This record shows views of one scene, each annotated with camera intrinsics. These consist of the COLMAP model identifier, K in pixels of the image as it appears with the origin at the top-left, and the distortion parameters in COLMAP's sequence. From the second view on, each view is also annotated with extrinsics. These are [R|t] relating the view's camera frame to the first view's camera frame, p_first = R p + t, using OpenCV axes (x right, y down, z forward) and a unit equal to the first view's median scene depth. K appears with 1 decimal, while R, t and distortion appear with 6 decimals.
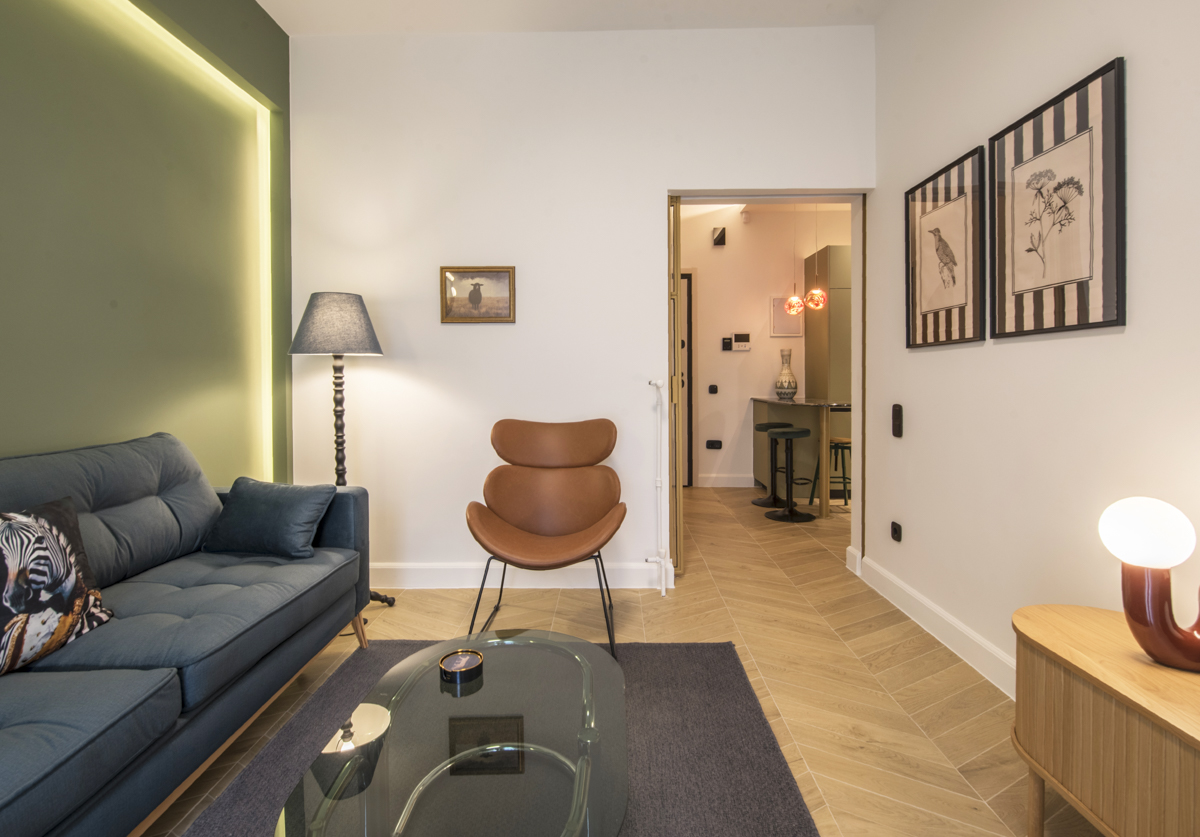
lens RADIAL K [[583.6, 0, 613.1], [0, 583.6, 385.2], [0, 0, 1]] dist [-0.000795, -0.001819]
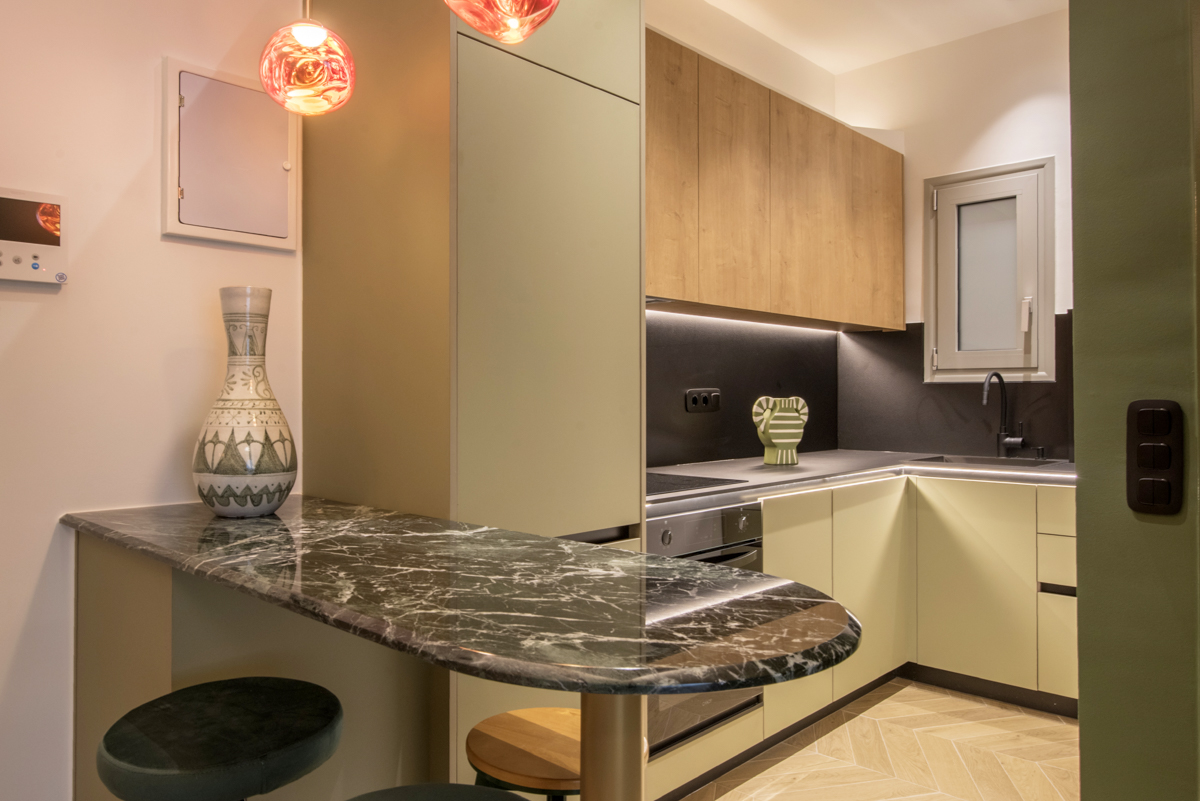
lens RADIAL K [[814.1, 0, 525.7], [0, 814.1, 387.6], [0, 0, 1]] dist [-0.002440, -0.000131]
pose [[0.717045, 0.013607, 0.696894, 0.350120], [0.010171, 0.999499, -0.029979, -0.031377], [-0.696952, 0.028584, 0.716547, 1.546649]]
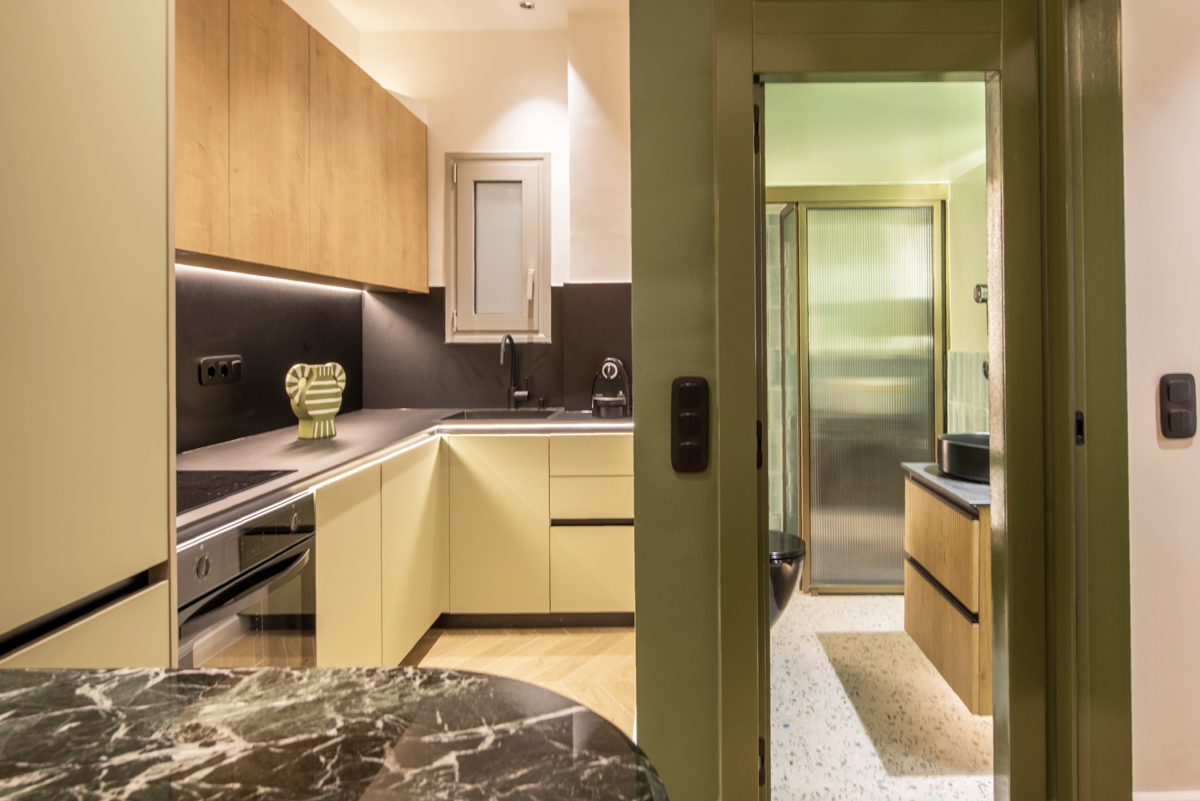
lens RADIAL K [[746.0, 0, 660.6], [0, 746.0, 334.3], [0, 0, 1]] dist [-0.005935, -0.002071]
pose [[-0.001086, 0.009311, 0.999956, 0.450767], [0.027118, 0.999589, -0.009278, -0.069015], [-0.999632, 0.027107, -0.001338, 1.684875]]
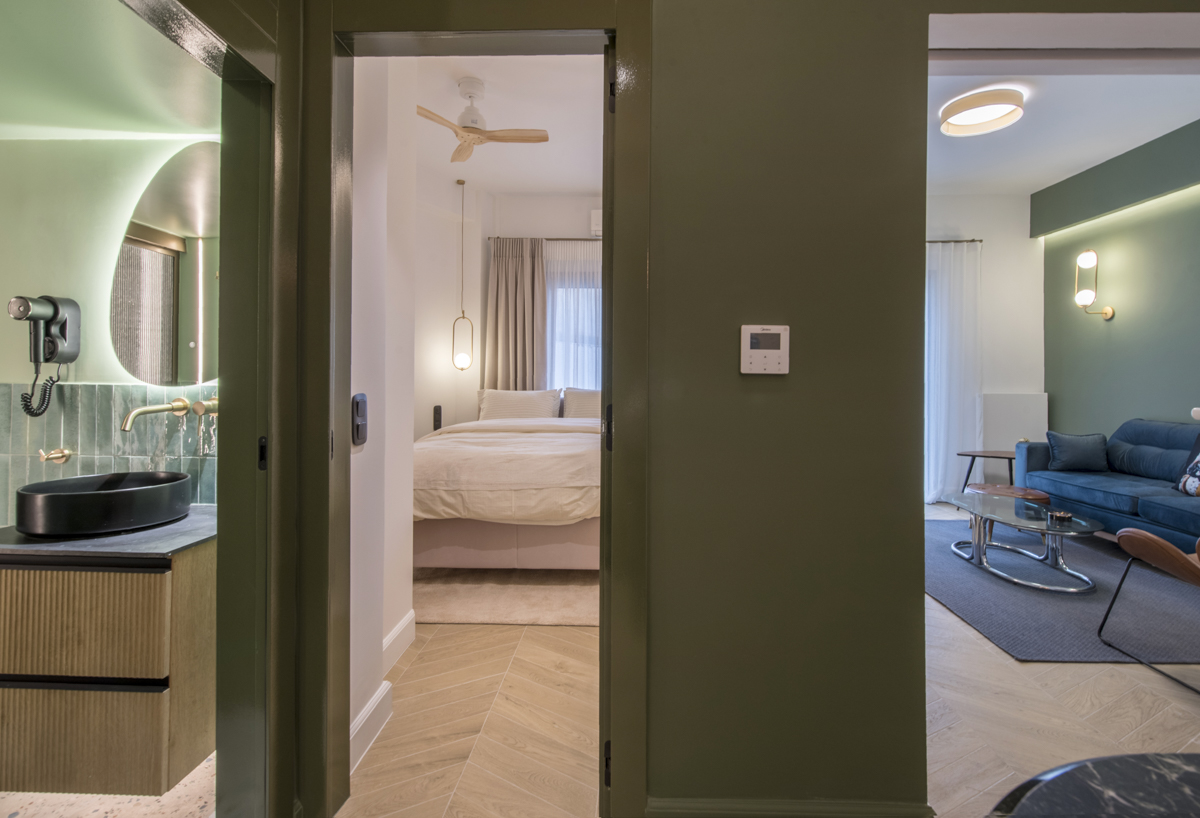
lens RADIAL K [[540.1, 0, 617.3], [0, 540.1, 371.7], [0, 0, 1]] dist [-0.002637, -0.000360]
pose [[-0.999810, -0.001155, 0.019446, 0.829684], [-0.001005, 0.999970, 0.007737, -0.056638], [-0.019454, 0.007716, -0.999781, 1.830858]]
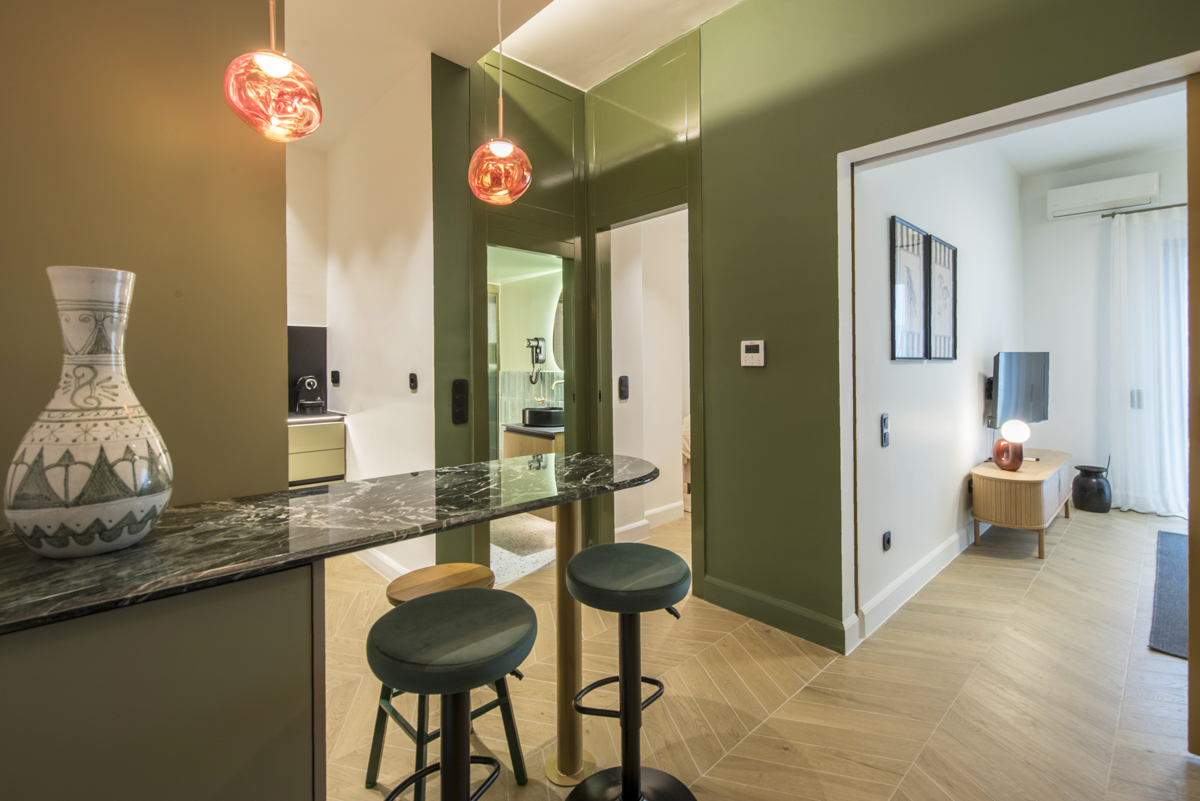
lens RADIAL K [[538.2, 0, 615.0], [0, 538.2, 361.3], [0, 0, 1]] dist [0.000886, -0.000132]
pose [[-0.690639, 0.012908, 0.723084, 0.157565], [0.020631, 0.999785, 0.001858, -0.066725], [-0.722905, 0.016201, -0.690758, 2.168420]]
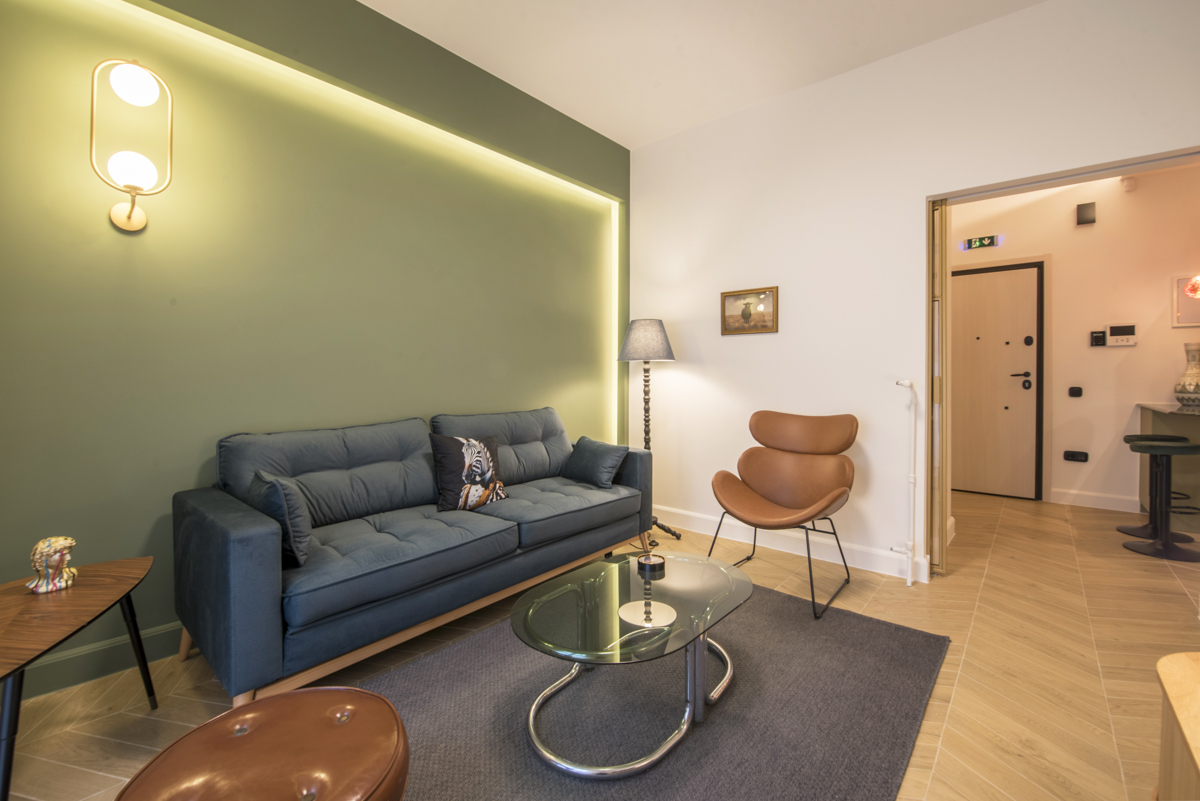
lens RADIAL K [[528.0, 0, 603.3], [0, 528.0, 375.0], [0, 0, 1]] dist [-0.003718, -0.000805]
pose [[0.765005, 0.003109, -0.644017, 0.314371], [-0.013568, 0.999844, -0.011290, 0.000333], [0.643881, 0.017375, 0.764928, -0.095011]]
